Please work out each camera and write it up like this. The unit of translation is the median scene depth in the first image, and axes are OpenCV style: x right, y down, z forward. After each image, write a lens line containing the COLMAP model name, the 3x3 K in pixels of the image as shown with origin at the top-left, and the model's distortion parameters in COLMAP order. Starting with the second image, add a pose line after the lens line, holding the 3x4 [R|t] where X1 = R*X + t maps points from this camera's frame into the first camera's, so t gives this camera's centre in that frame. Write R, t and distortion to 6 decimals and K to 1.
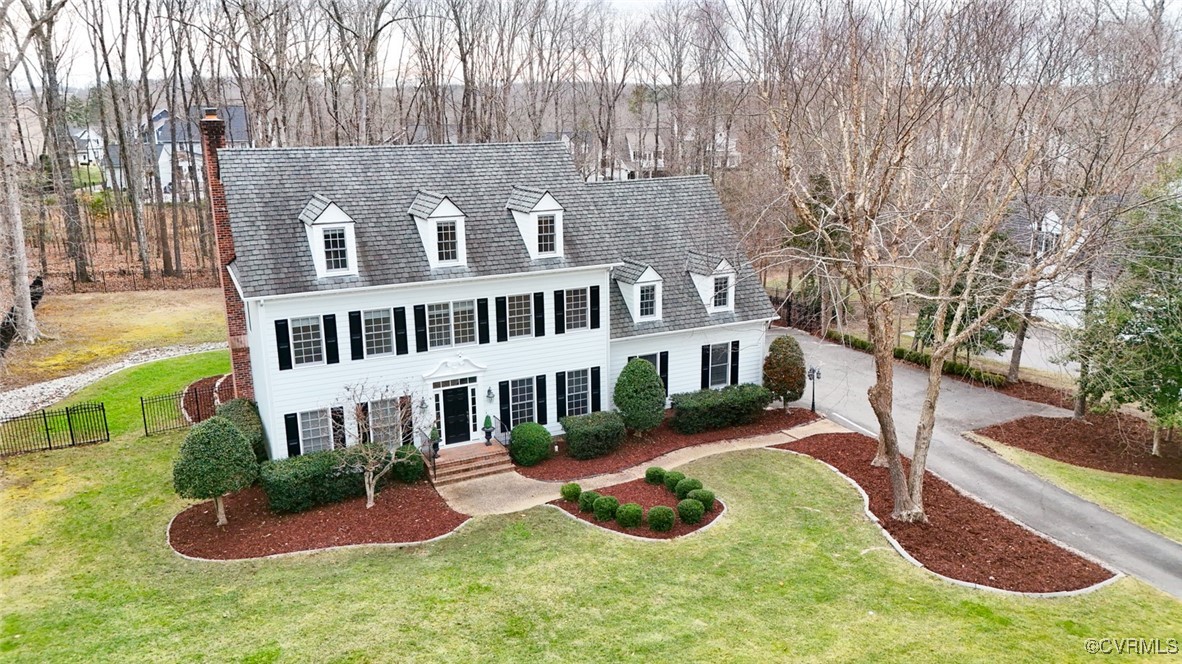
lens RADIAL K [[861.5, 0, 595.1], [0, 861.5, 324.5], [0, 0, 1]] dist [0.110020, -0.136602]
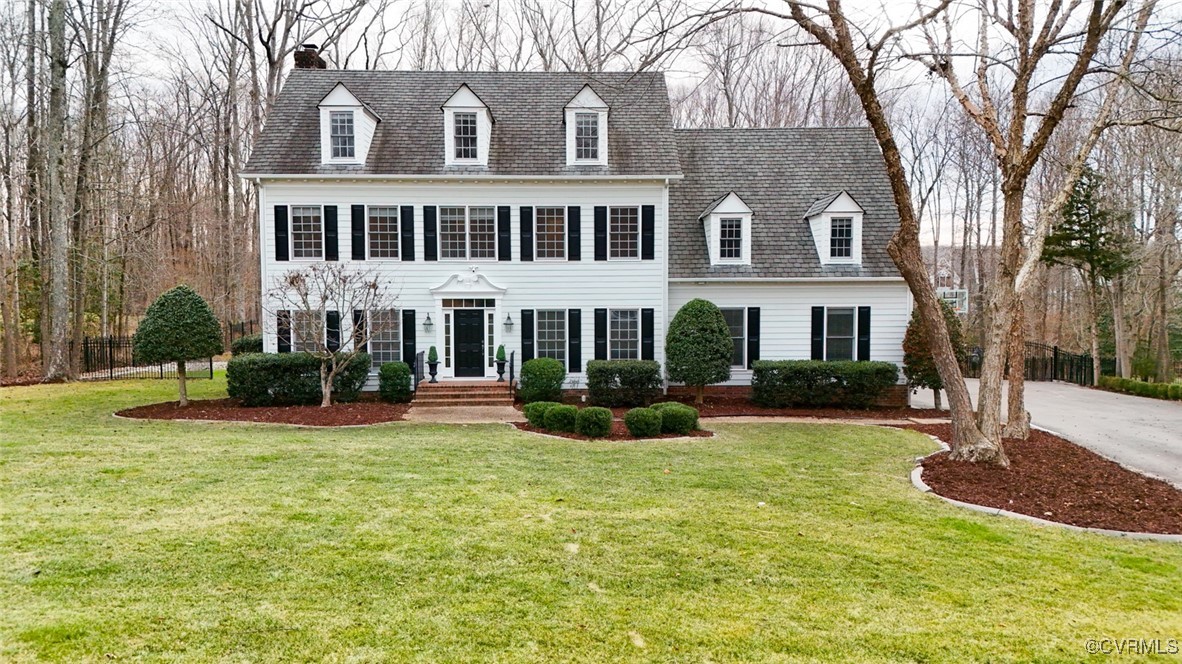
lens RADIAL K [[875.2, 0, 591.0], [0, 875.2, 332.0], [0, 0, 1]] dist [0.117338, -0.142334]
pose [[0.911220, 0.031755, -0.410694, 0.314737], [-0.104642, 0.982162, -0.156232, 0.222409], [0.398407, 0.185338, 0.898288, 0.268242]]
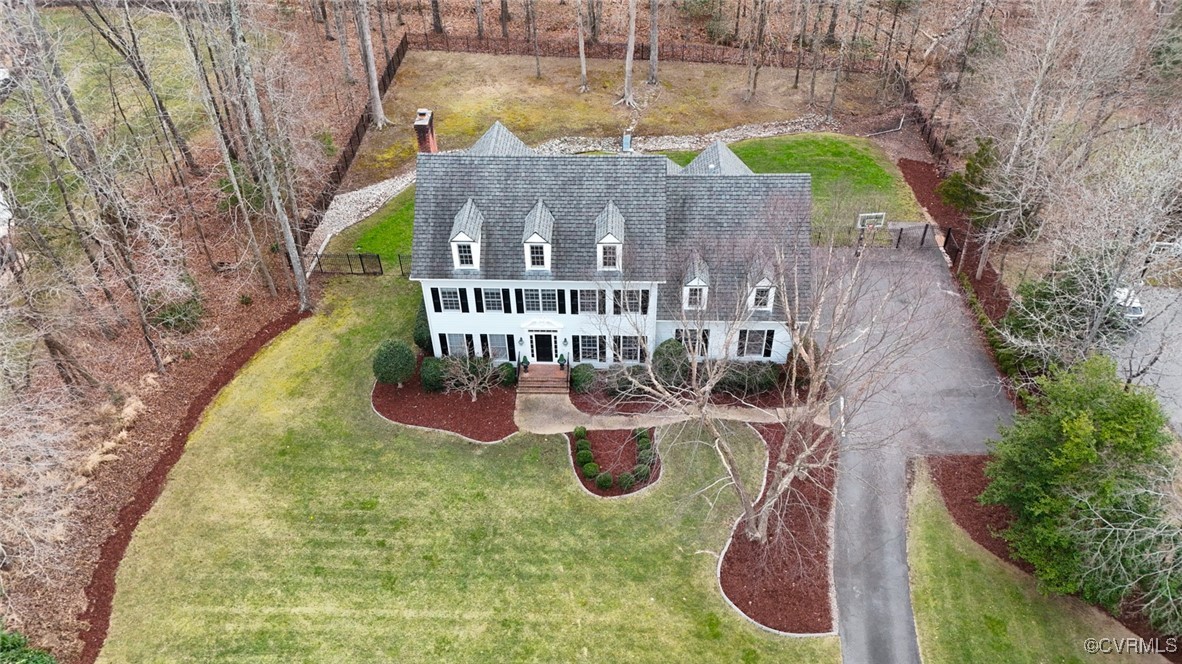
lens RADIAL K [[861.5, 0, 595.1], [0, 861.5, 324.5], [0, 0, 1]] dist [0.110020, -0.136602]
pose [[0.883000, 0.303071, -0.358411, 0.470379], [-0.109501, 0.875537, 0.470579, -0.681208], [0.456421, -0.376275, 0.806286, -0.189269]]
